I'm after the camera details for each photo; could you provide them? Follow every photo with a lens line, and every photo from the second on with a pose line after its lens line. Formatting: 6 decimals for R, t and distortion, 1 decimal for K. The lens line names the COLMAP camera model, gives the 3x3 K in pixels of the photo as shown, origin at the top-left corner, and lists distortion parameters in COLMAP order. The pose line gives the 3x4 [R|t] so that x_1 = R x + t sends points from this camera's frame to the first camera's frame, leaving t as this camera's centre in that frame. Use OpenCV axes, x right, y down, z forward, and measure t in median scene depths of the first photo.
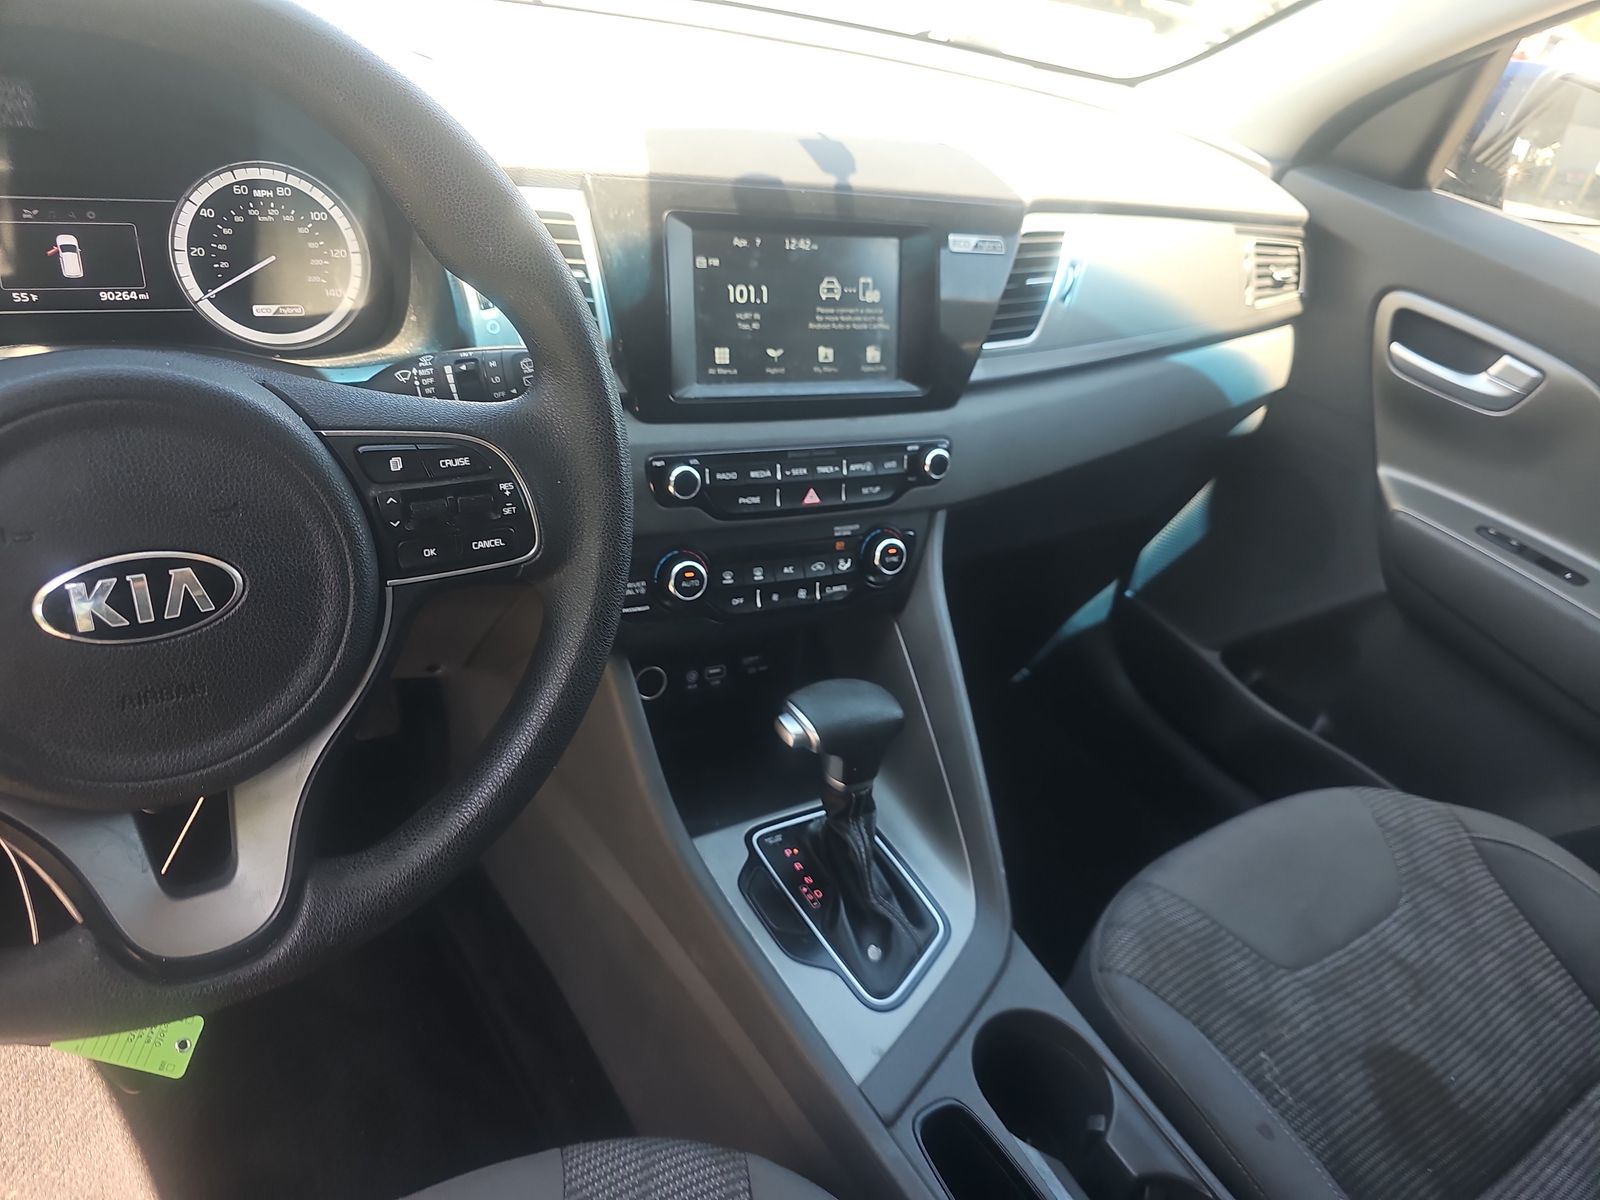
lens RADIAL K [[1084.1, 0, 800.0], [0, 1084.1, 600.0], [0, 0, 1]] dist [0.059138, -0.056437]
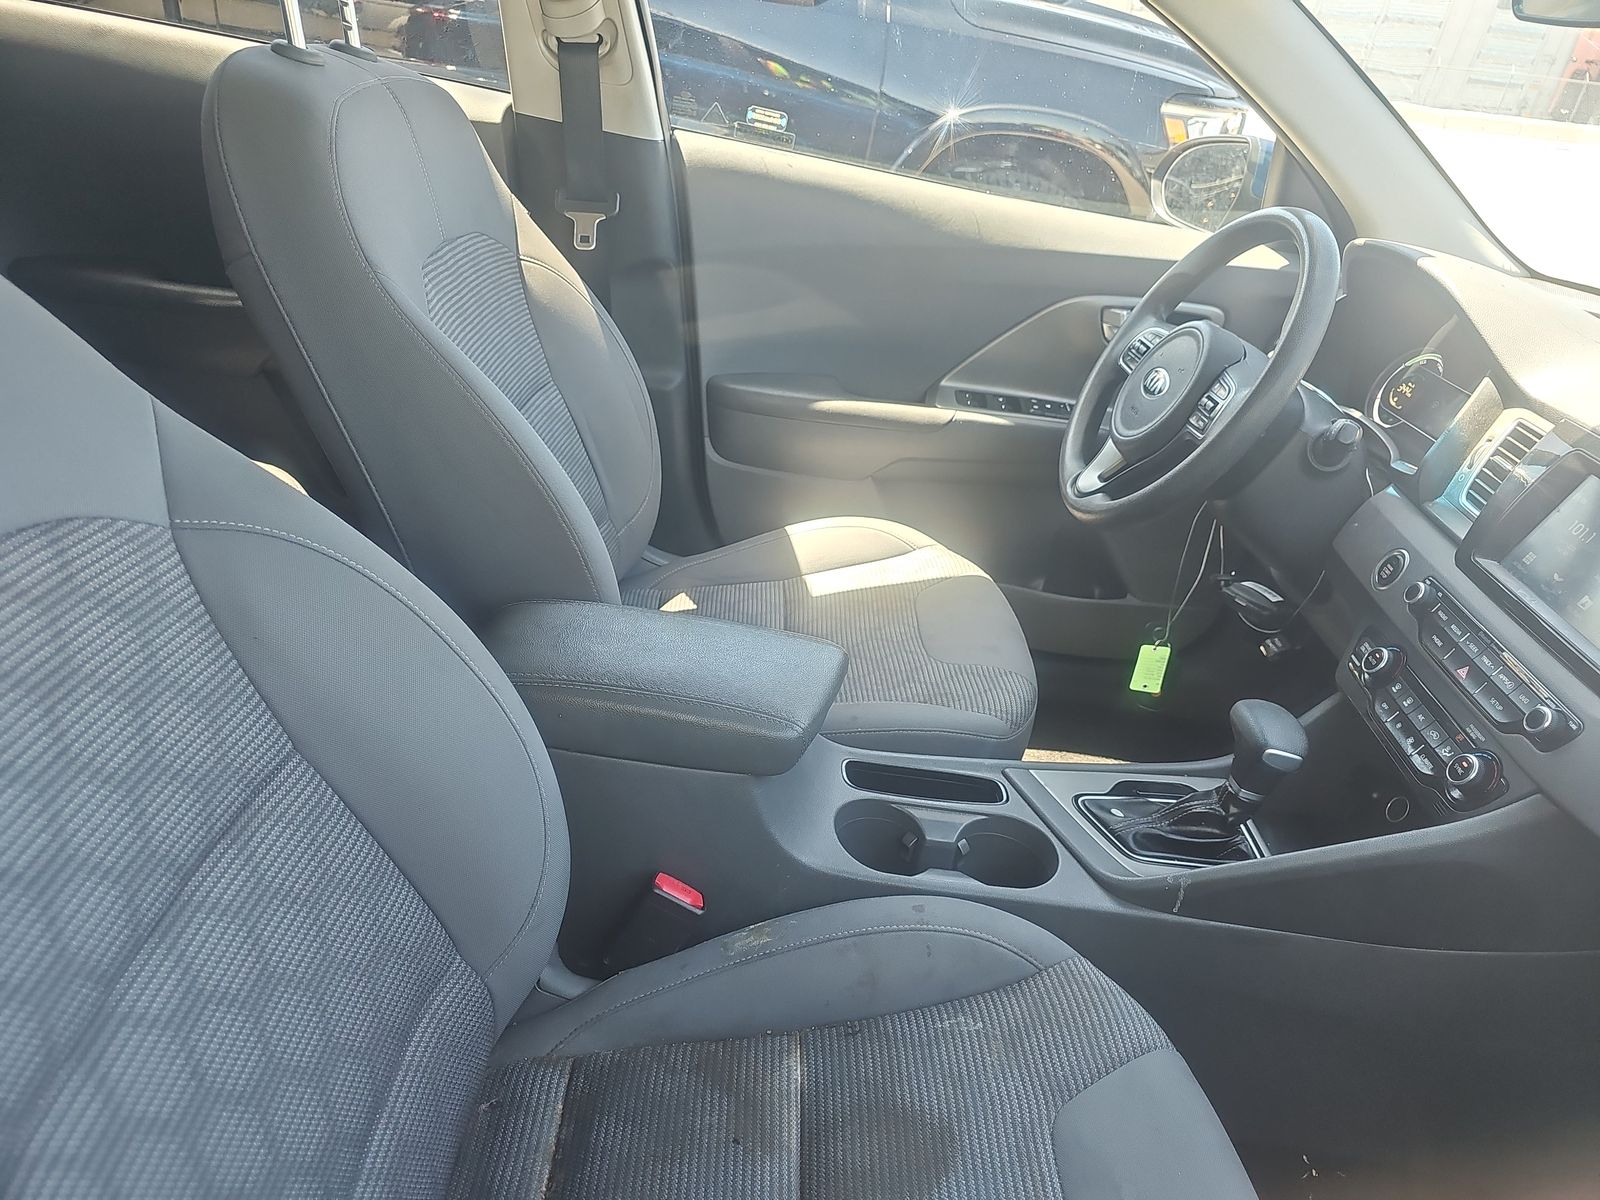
lens RADIAL K [[1098.2, 0, 790.0], [0, 1098.2, 556.5], [0, 0, 1]] dist [0.021328, -0.002406]
pose [[-0.493628, 0.132601, -0.859505, 1.423170], [-0.645955, 0.605829, 0.464449, -0.265768], [0.582300, 0.784466, -0.213400, 0.773930]]
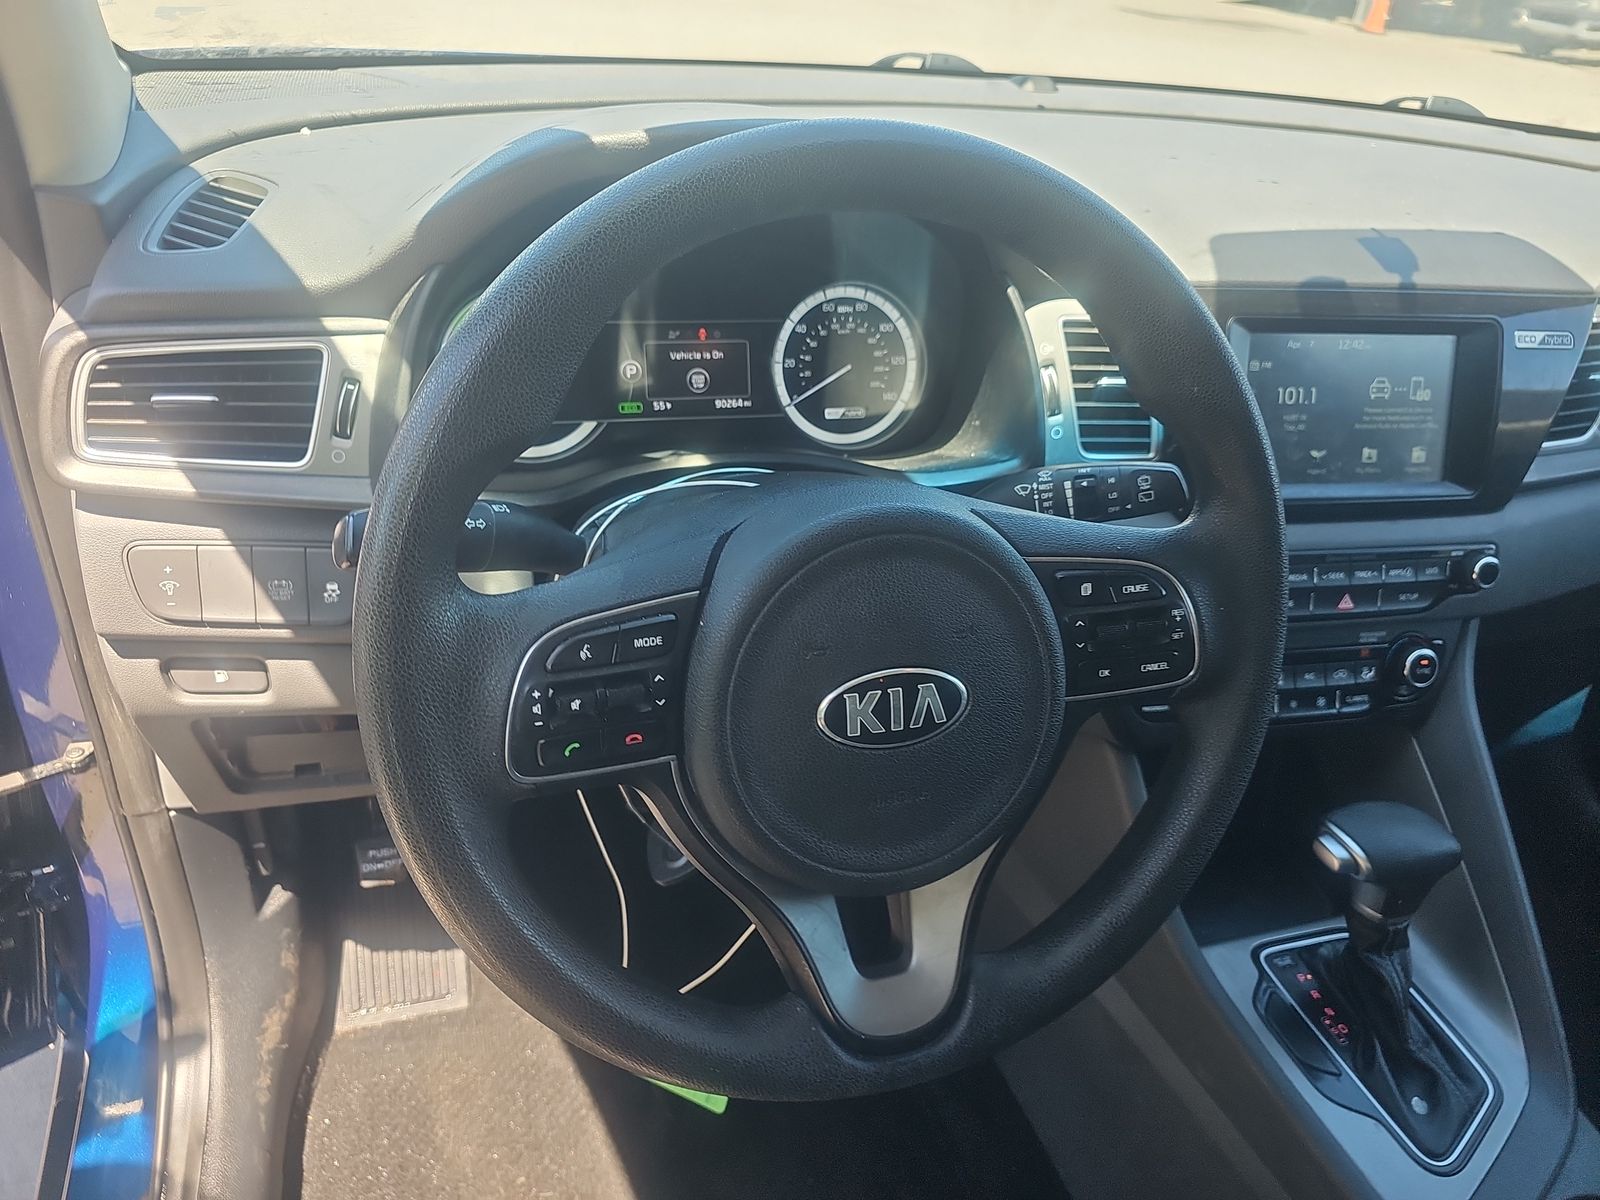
lens RADIAL K [[1096.5, 0, 794.1], [0, 1096.5, 583.6], [0, 0, 1]] dist [0.041180, -0.035713]
pose [[0.967831, 0.051628, -0.246246, -0.230756], [-0.064729, 0.996869, -0.045404, -0.038175], [0.243131, 0.059883, 0.968143, -0.059690]]
